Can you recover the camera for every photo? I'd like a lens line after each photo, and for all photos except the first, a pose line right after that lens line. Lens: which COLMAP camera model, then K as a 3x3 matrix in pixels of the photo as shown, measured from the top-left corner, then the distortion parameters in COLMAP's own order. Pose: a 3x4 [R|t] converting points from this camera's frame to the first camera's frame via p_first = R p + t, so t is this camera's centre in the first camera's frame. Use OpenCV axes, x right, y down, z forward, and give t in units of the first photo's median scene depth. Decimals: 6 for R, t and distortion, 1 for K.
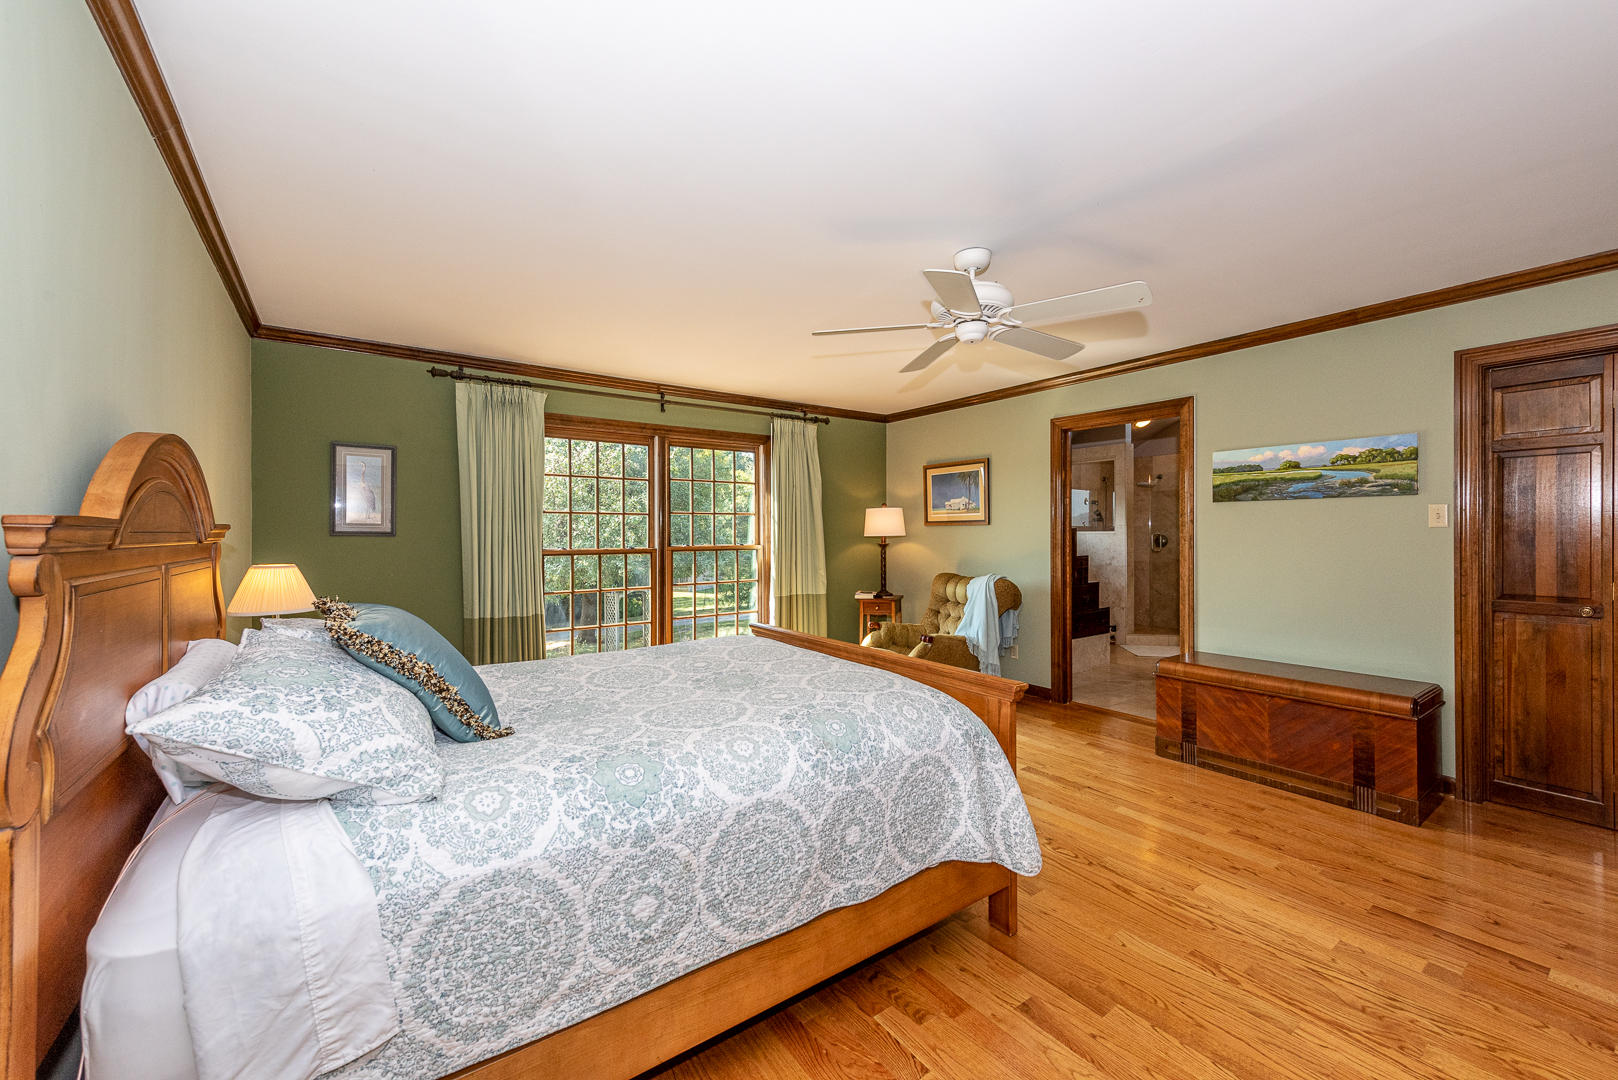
lens RADIAL K [[633.1, 0, 802.7], [0, 633.1, 535.3], [0, 0, 1]] dist [0.008472, -0.001891]
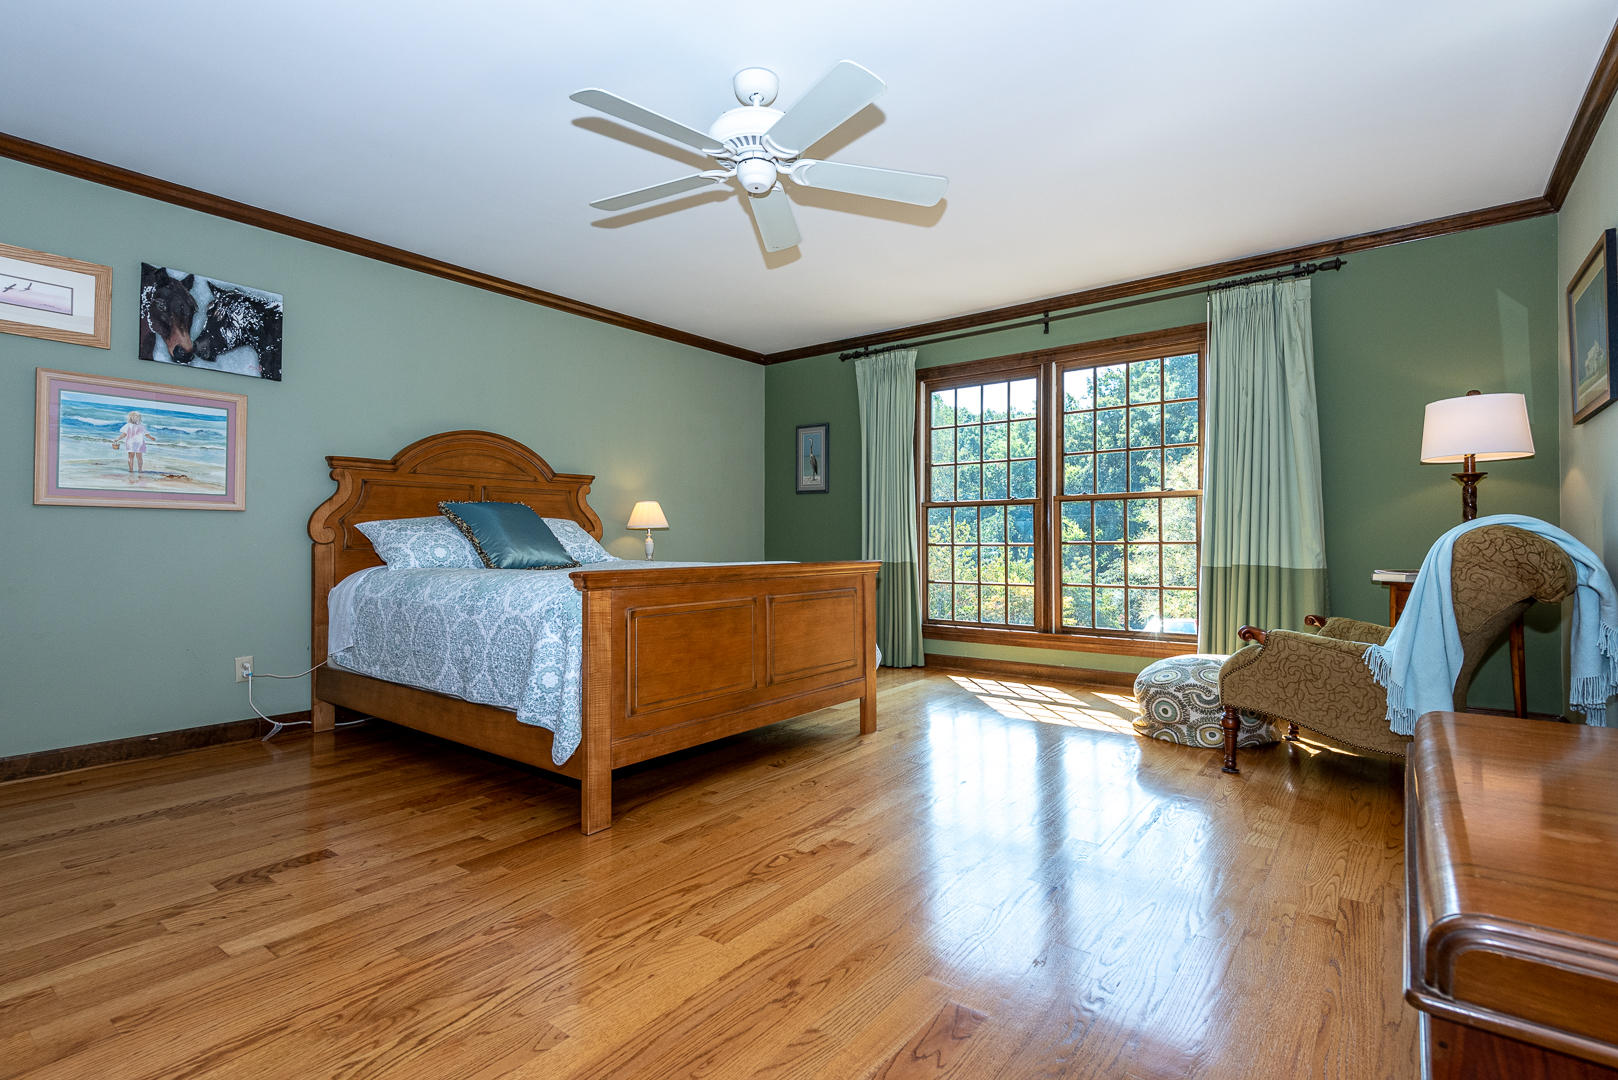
lens RADIAL K [[761.2, 0, 809.9], [0, 761.2, 539.5], [0, 0, 1]] dist [0.005437, 0.000222]
pose [[0.296073, -0.002747, -0.955161, 0.720696], [0.000398, 0.999996, -0.002753, 0.087458], [0.955165, 0.000435, 0.296073, 0.462036]]
